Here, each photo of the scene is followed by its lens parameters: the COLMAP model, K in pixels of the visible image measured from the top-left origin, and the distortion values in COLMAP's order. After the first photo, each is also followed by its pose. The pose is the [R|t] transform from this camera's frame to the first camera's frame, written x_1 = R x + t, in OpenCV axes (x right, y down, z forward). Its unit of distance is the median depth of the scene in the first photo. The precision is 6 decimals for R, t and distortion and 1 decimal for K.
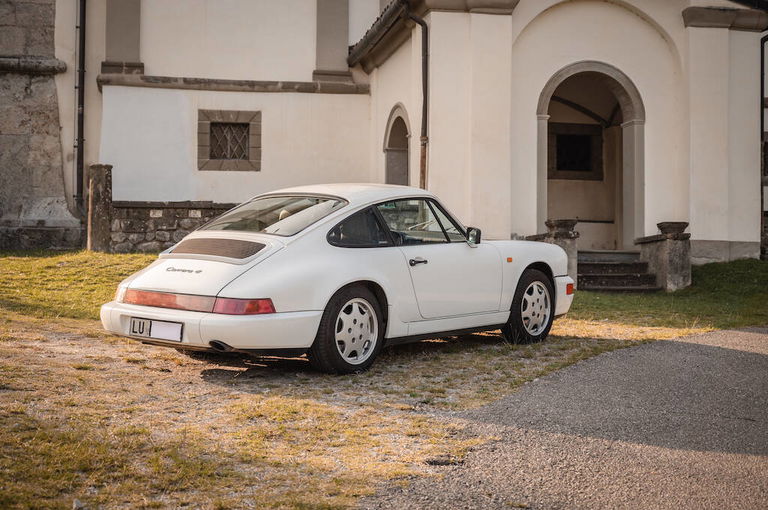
lens RADIAL K [[1180.4, 0, 384.0], [0, 1180.4, 255.0], [0, 0, 1]] dist [0.009078, 0.044777]
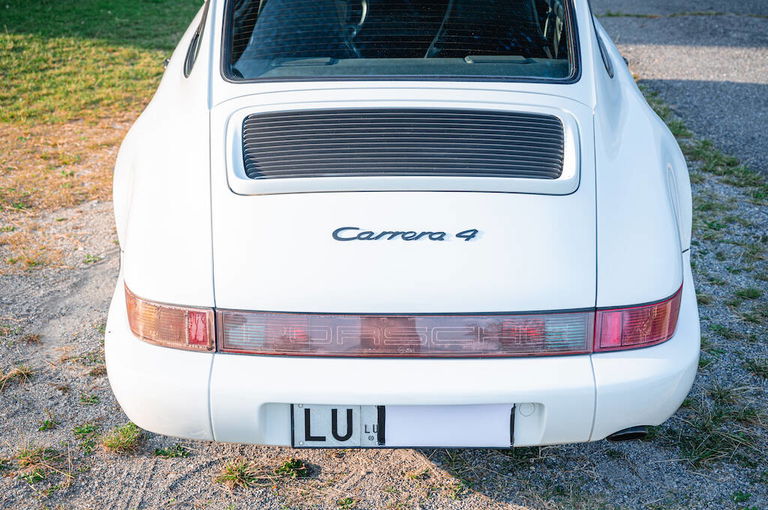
lens RADIAL K [[1128.5, 0, 384.0], [0, 1128.5, 255.0], [0, 0, 1]] dist [-0.014639, -0.020371]
pose [[0.780332, -0.260031, 0.568741, -0.344542], [0.042186, 0.929270, 0.366985, -0.098344], [-0.623941, -0.262377, 0.736109, 0.706232]]
